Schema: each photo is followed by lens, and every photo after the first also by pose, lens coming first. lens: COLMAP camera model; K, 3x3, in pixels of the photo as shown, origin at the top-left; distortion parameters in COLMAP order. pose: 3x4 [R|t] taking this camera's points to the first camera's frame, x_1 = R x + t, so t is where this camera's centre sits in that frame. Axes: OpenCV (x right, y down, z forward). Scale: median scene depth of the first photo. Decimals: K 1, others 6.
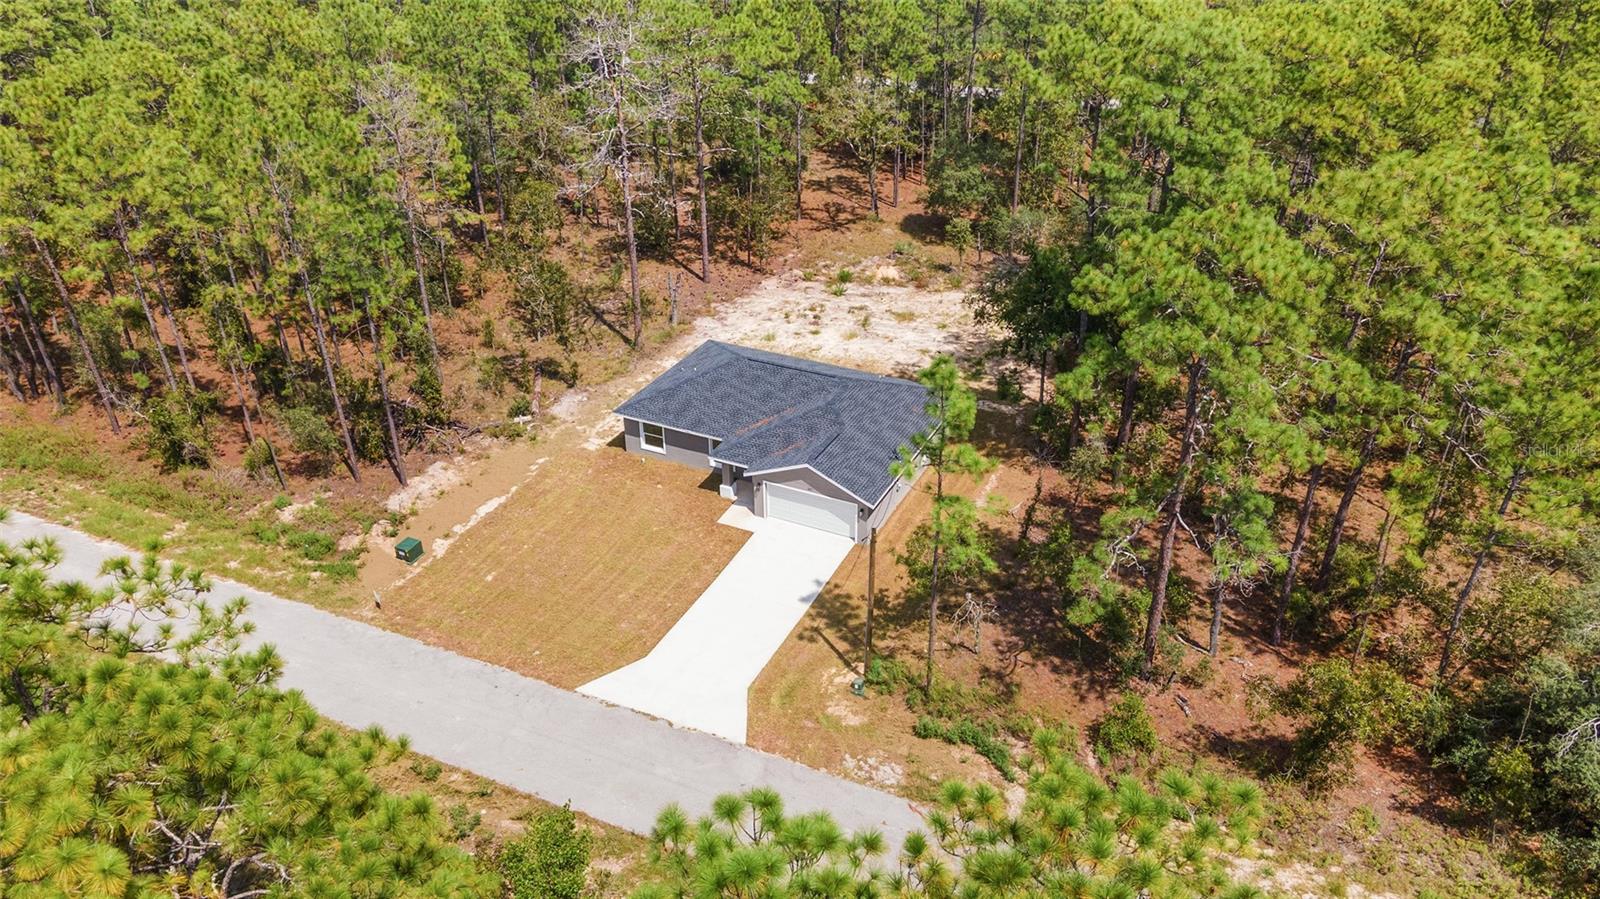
lens RADIAL K [[1196.9, 0, 798.0], [0, 1196.9, 453.1], [0, 0, 1]] dist [0.046624, -0.005883]
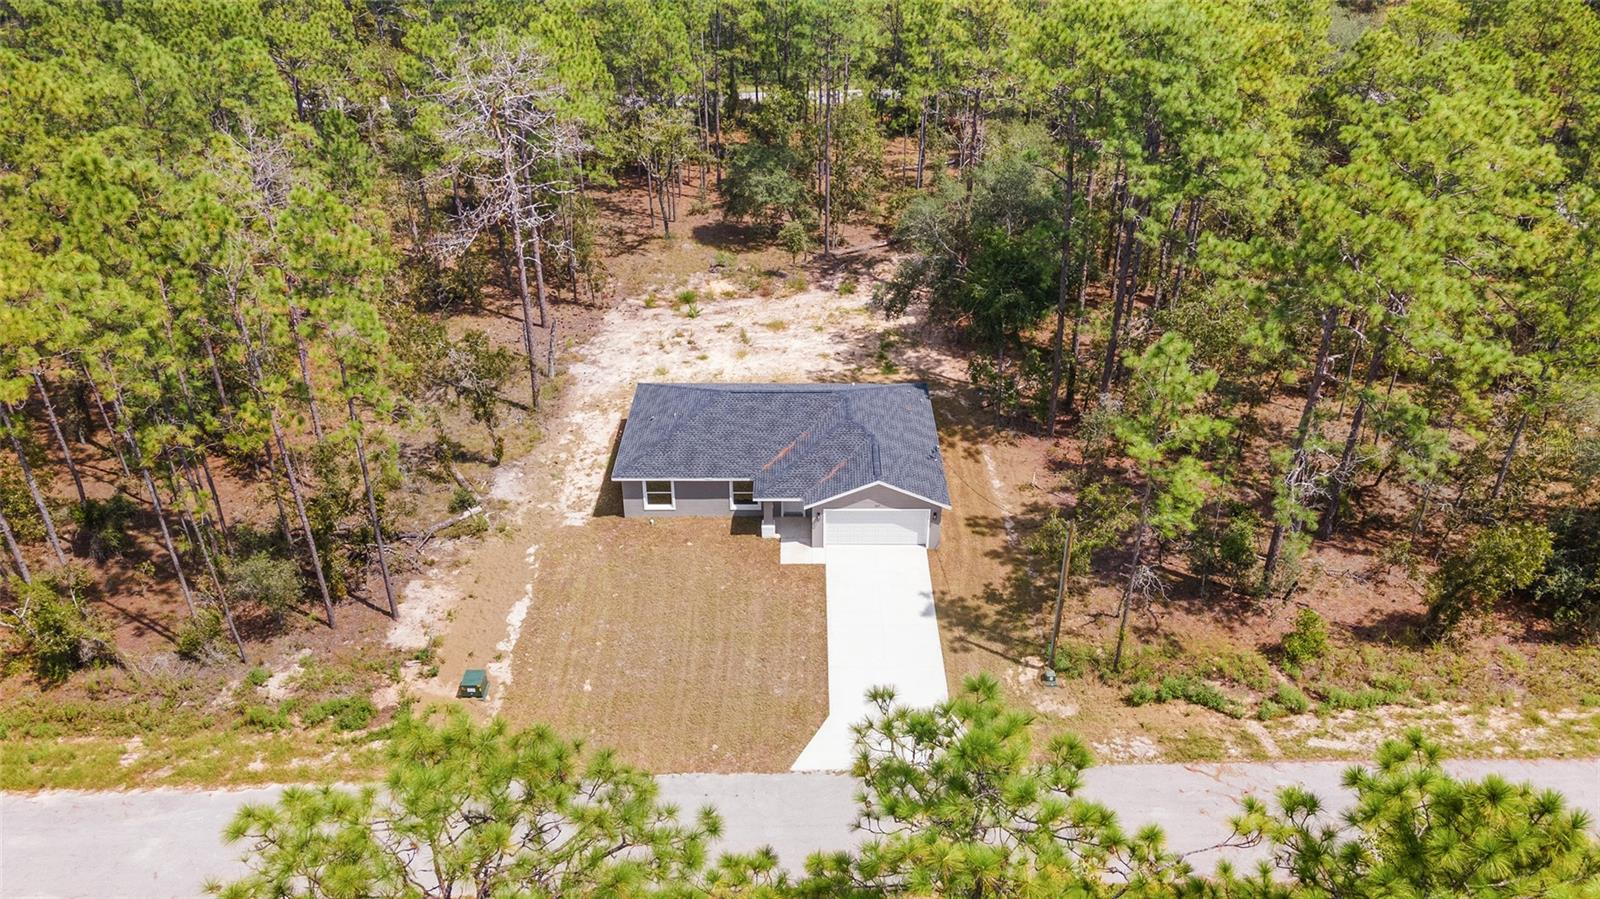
lens RADIAL K [[1196.9, 0, 800.8], [0, 1196.9, 453.2], [0, 0, 1]] dist [0.046624, -0.005883]
pose [[0.896504, -0.212812, 0.388576, -0.373753], [0.214498, 0.975921, 0.039604, -0.057444], [-0.387648, 0.047843, 0.920565, 0.106619]]
